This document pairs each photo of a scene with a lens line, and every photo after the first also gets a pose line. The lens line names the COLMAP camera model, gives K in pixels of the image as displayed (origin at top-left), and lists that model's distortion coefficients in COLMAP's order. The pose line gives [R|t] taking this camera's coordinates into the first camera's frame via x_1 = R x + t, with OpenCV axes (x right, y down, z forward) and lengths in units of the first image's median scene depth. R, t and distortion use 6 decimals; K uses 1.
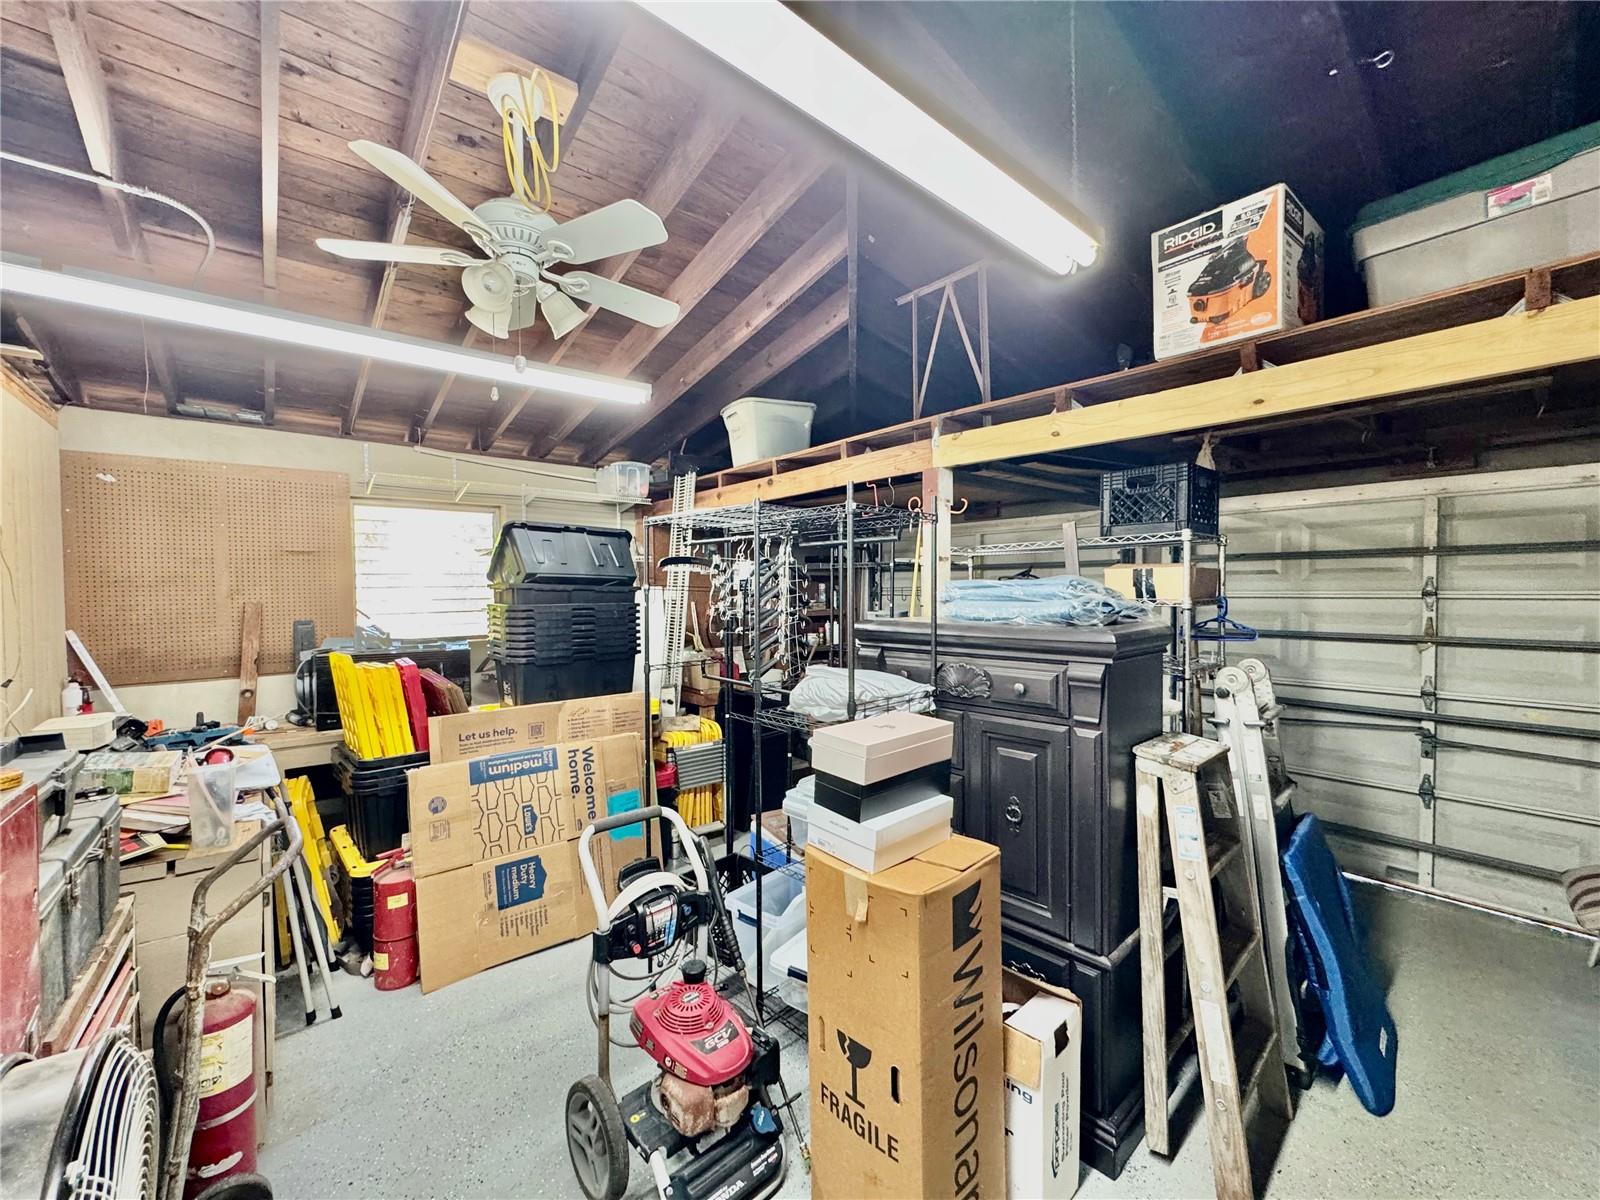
lens RADIAL K [[640.6, 0, 798.5], [0, 640.6, 601.3], [0, 0, 1]] dist [-0.006855, 0.001566]
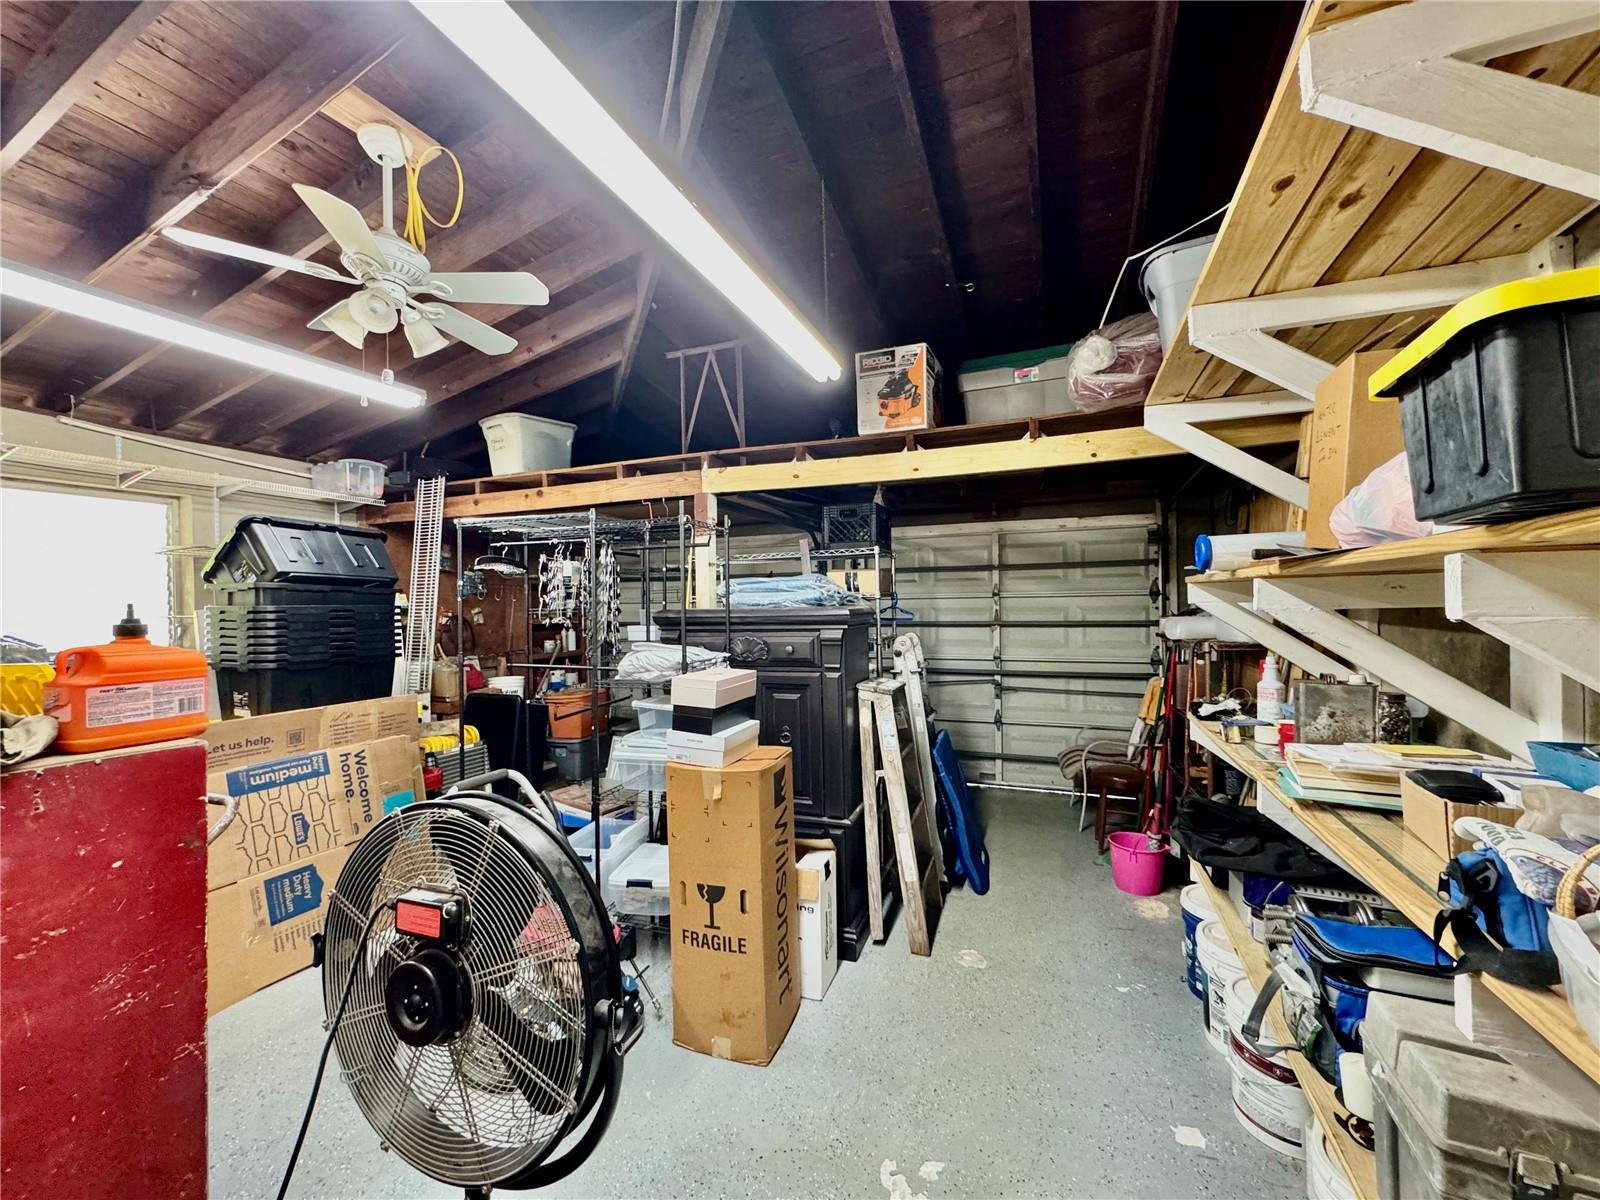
lens RADIAL K [[640.6, 0, 803.0], [0, 640.6, 600.0], [0, 0, 1]] dist [-0.006855, 0.001566]
pose [[0.882824, -0.003861, 0.469688, -0.237071], [0.018731, 0.999460, -0.026990, 0.047228], [-0.469330, 0.032625, 0.882420, -0.233778]]
